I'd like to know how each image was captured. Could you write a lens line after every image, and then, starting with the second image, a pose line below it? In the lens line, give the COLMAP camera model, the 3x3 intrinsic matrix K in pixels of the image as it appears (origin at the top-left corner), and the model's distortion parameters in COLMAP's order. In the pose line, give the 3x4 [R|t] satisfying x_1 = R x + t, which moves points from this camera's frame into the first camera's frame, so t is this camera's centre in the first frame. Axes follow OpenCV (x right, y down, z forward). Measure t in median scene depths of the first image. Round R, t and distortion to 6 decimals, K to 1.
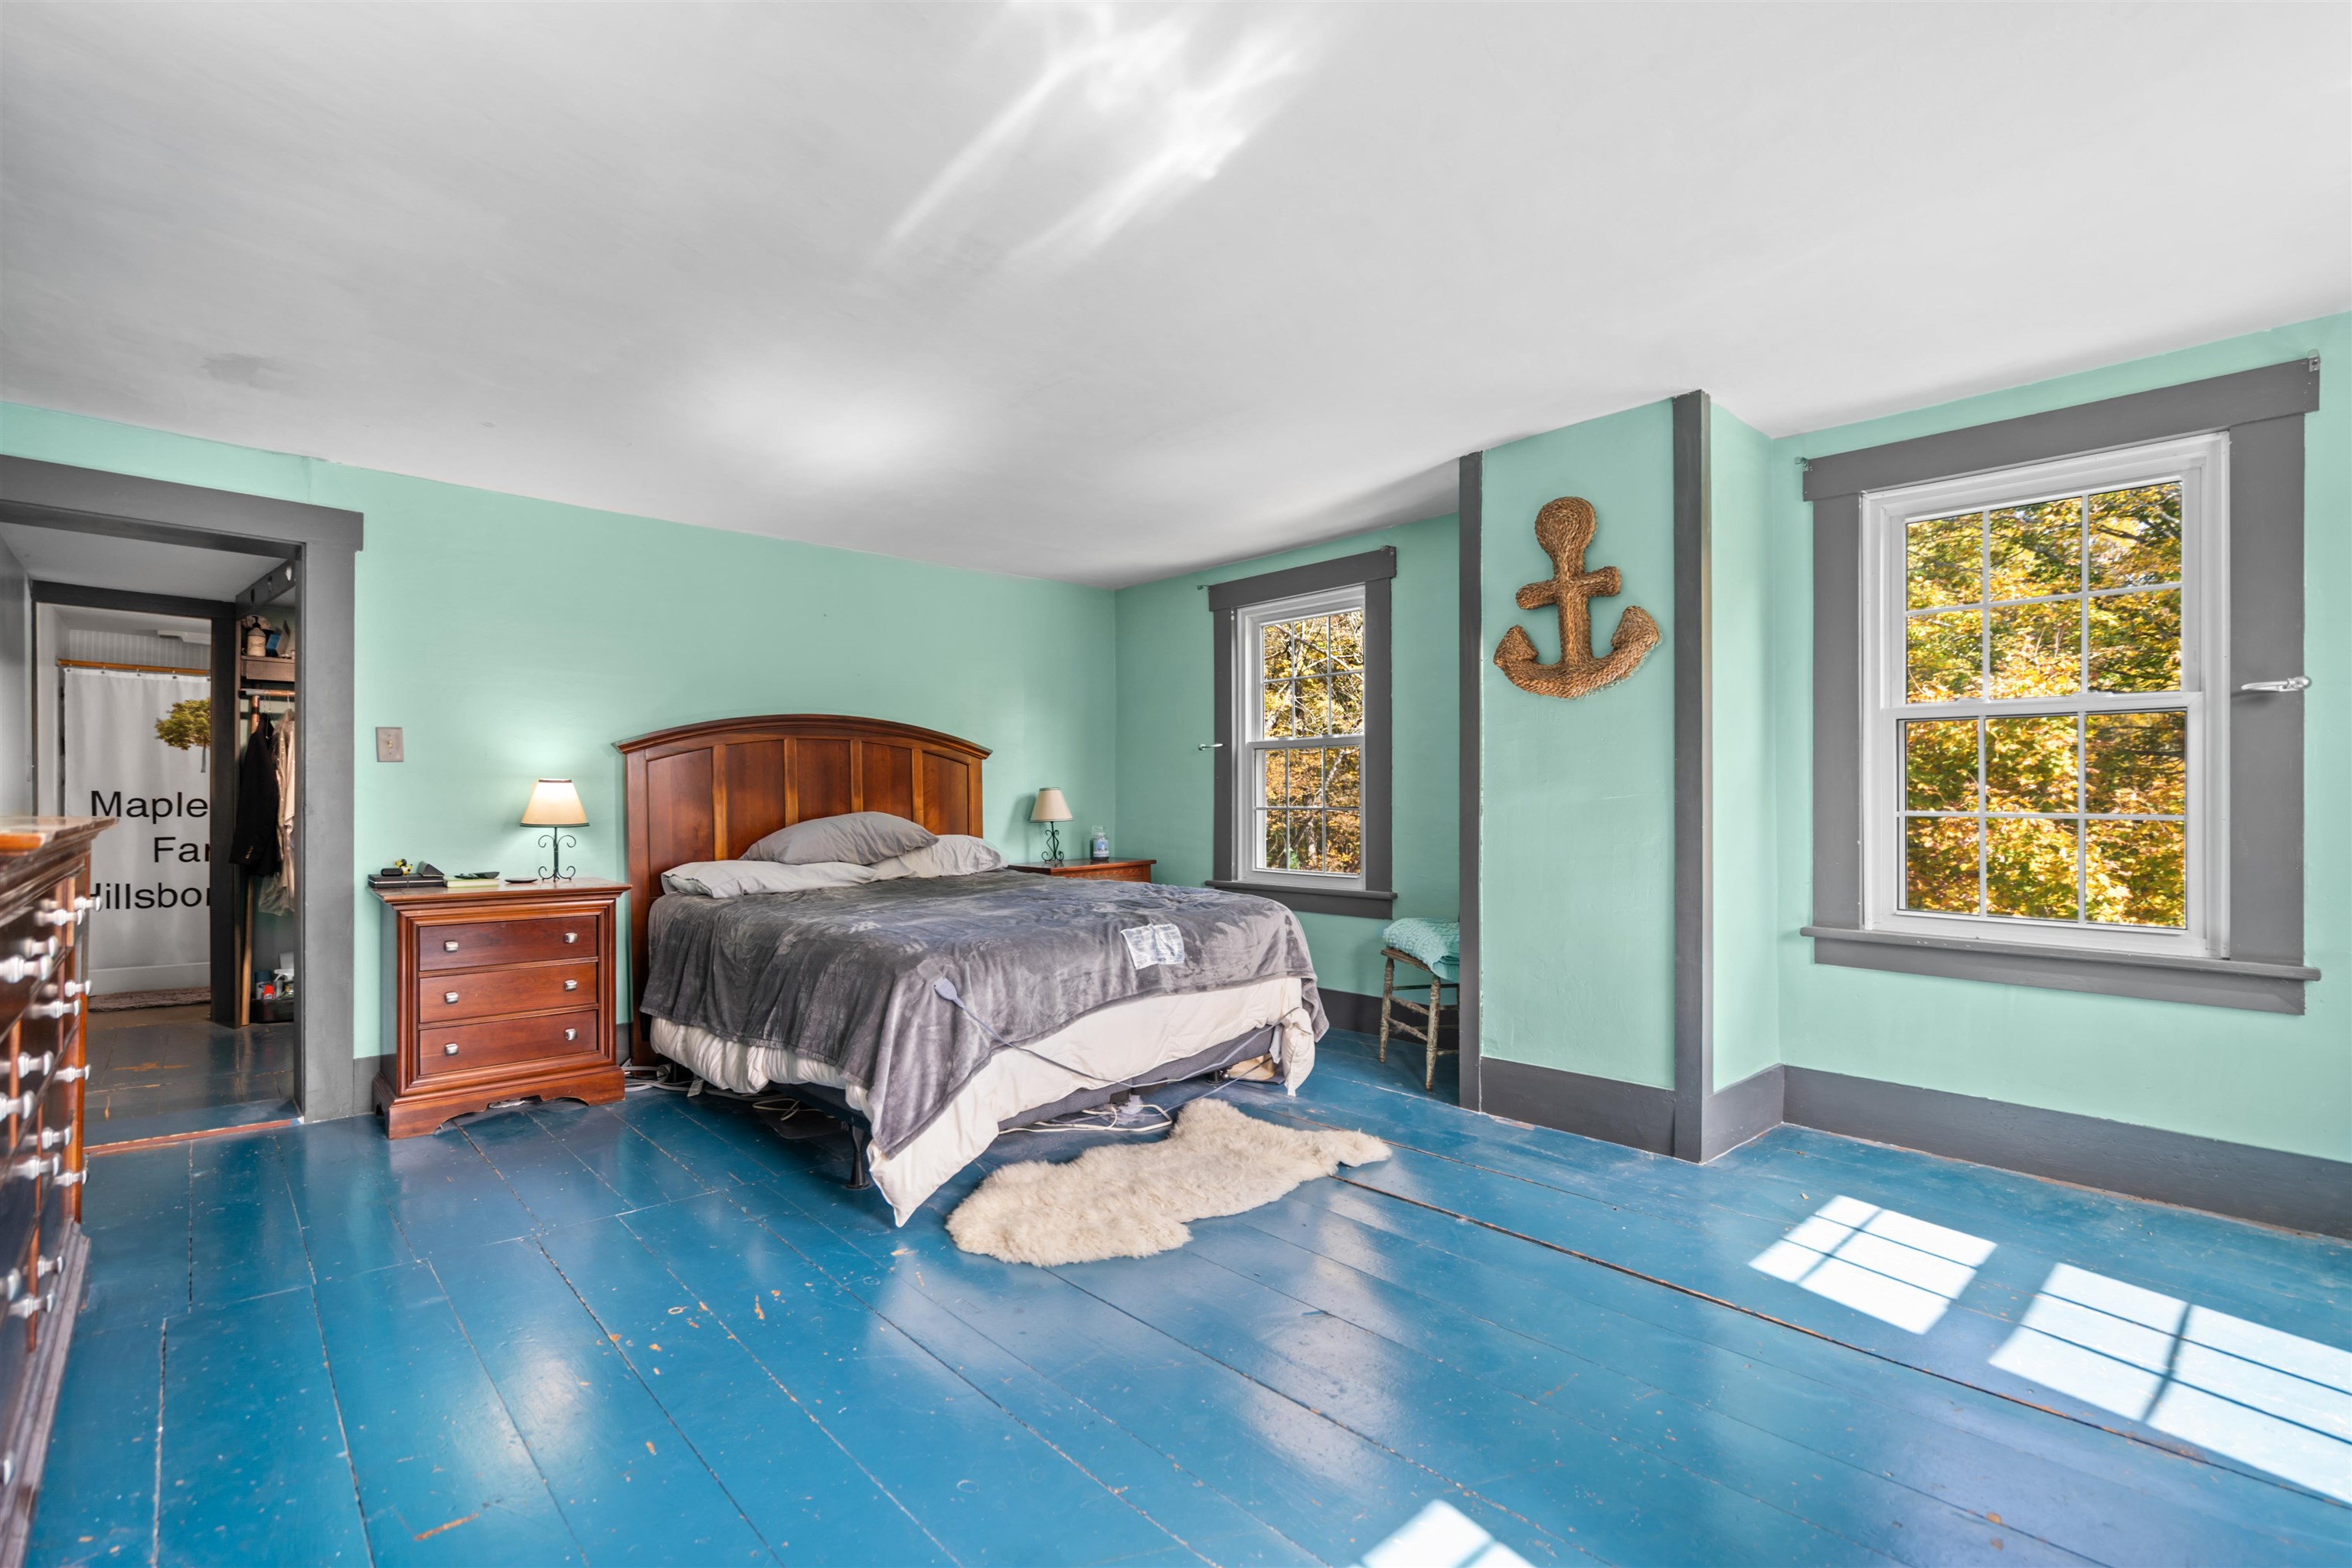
lens RADIAL K [[1068.2, 0, 1174.2], [0, 1068.2, 809.1], [0, 0, 1]] dist [-0.003518, -0.000301]
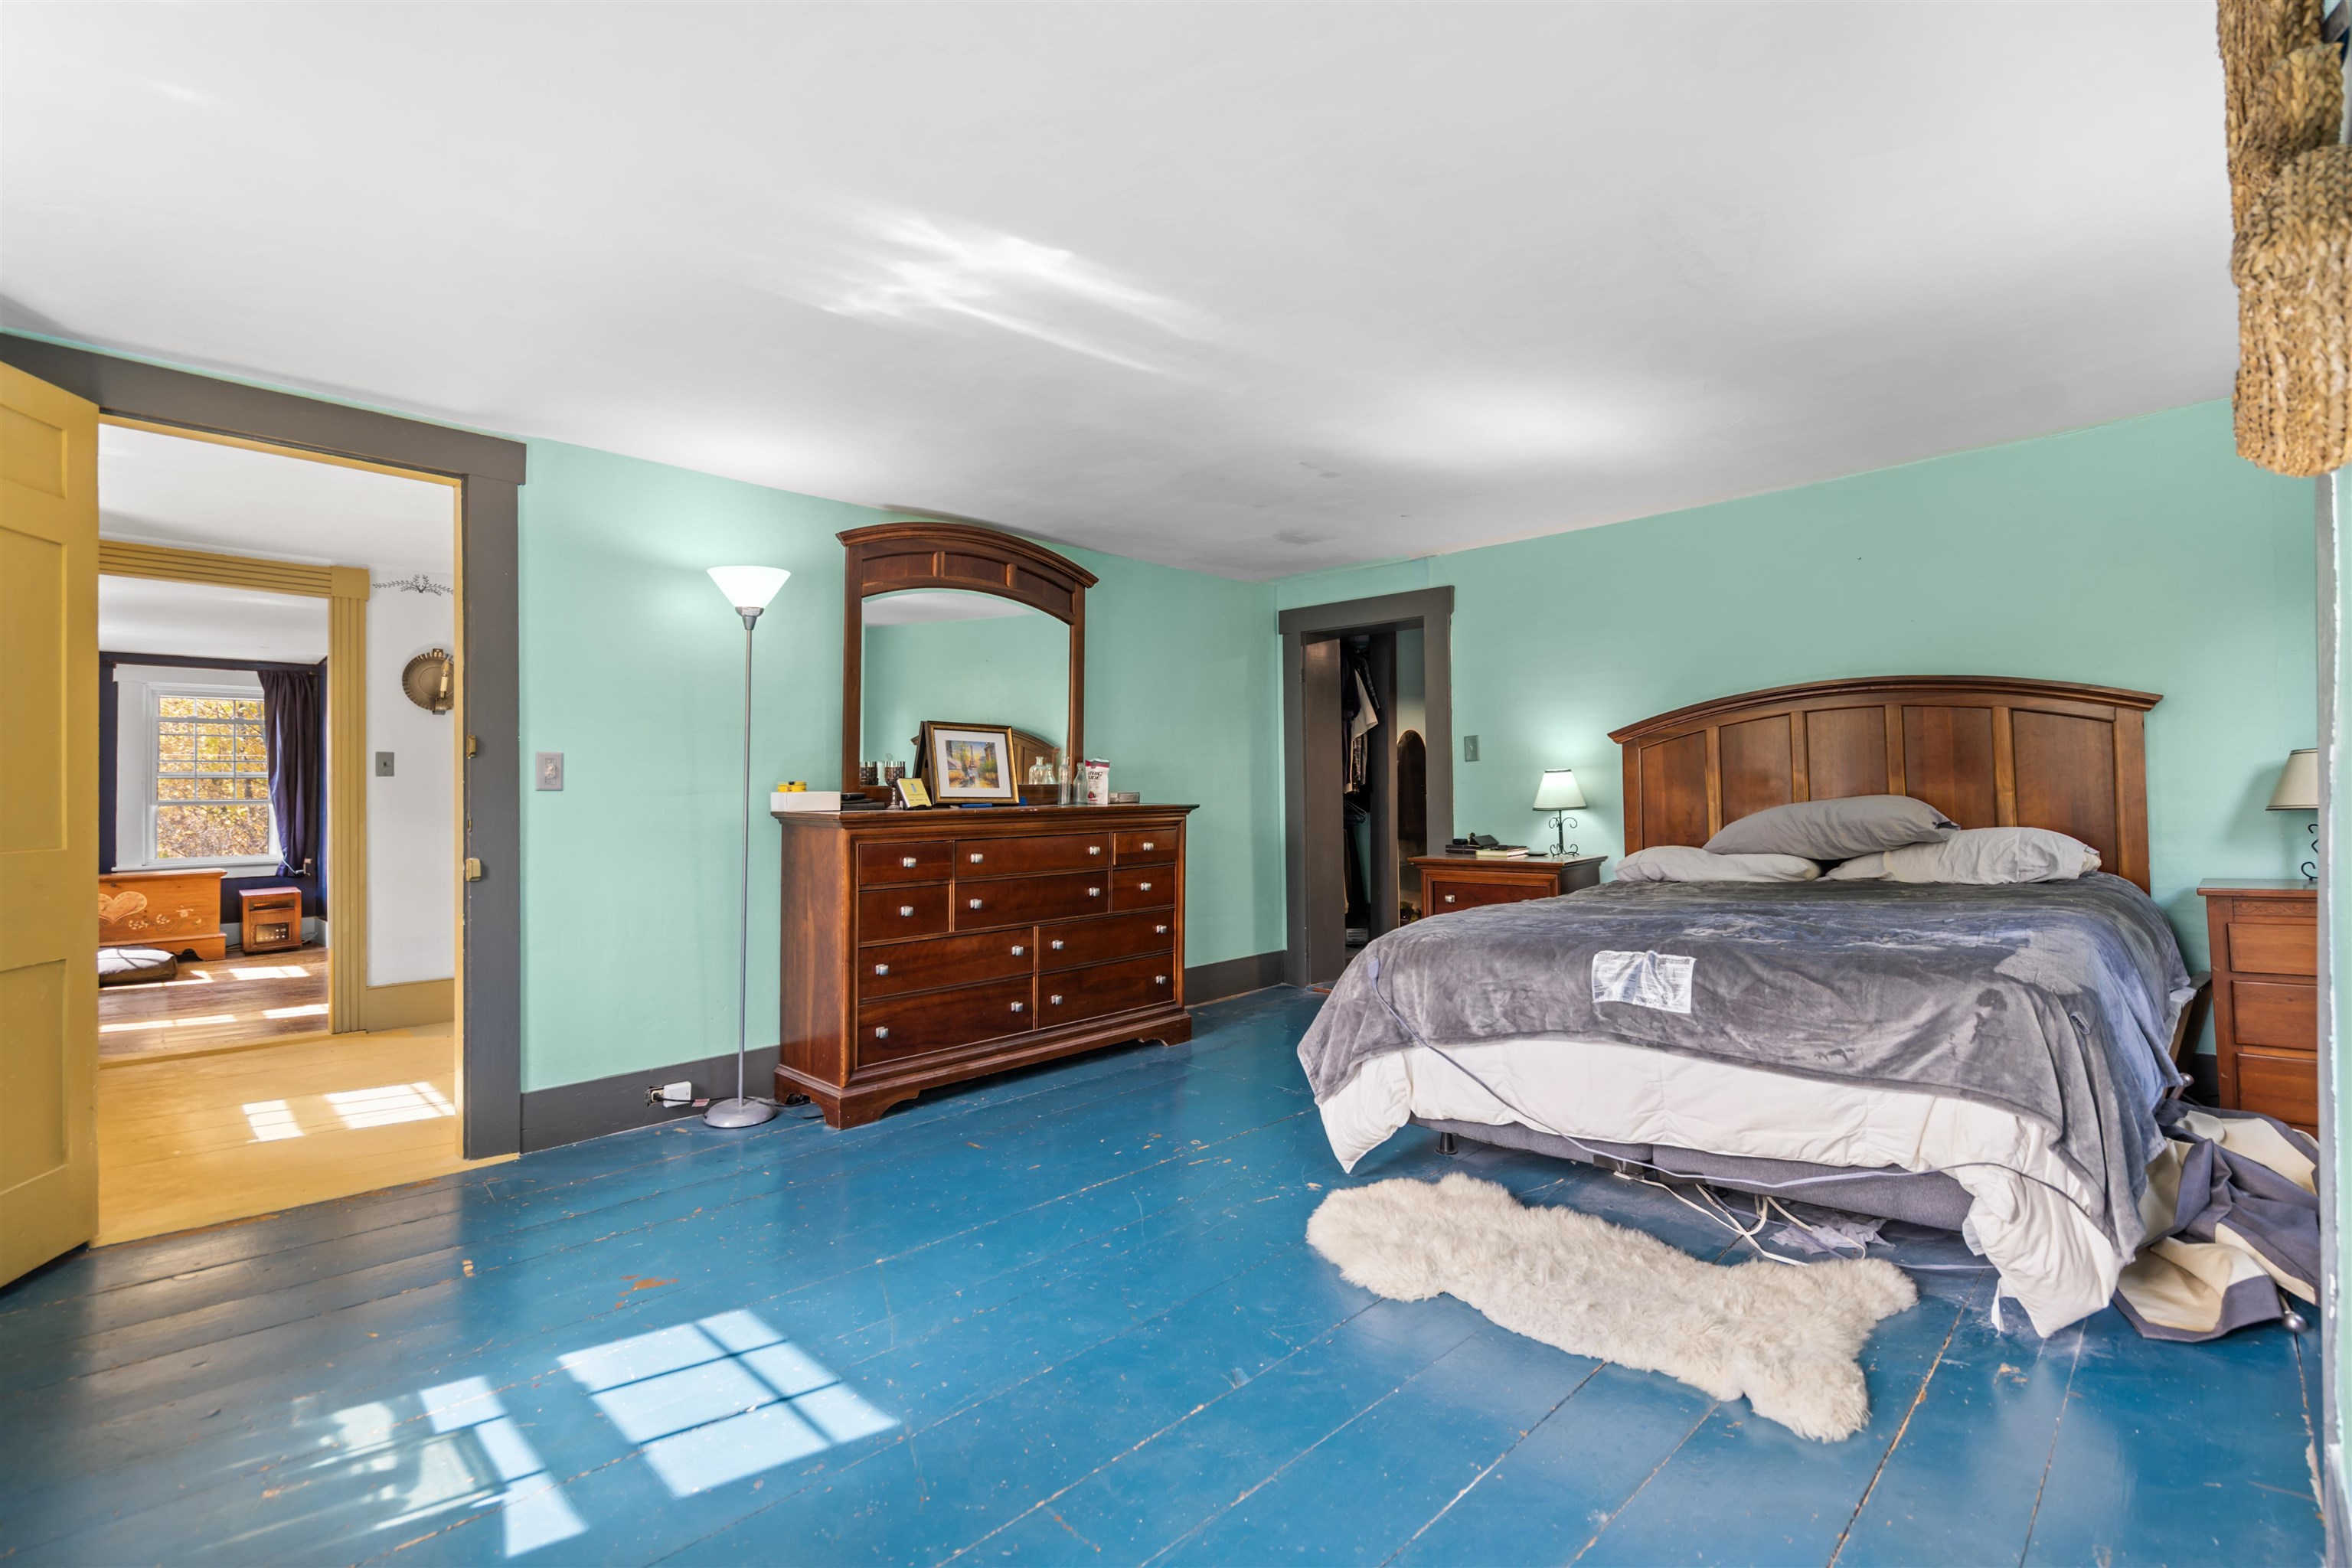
lens RADIAL K [[1074.4, 0, 1179.2], [0, 1074.4, 775.1], [0, 0, 1]] dist [-0.003282, -0.000492]
pose [[0.050346, -0.020227, -0.998527, 0.684574], [0.011051, 0.999745, -0.019695, -0.003732], [0.998671, -0.010043, 0.050557, 0.611309]]
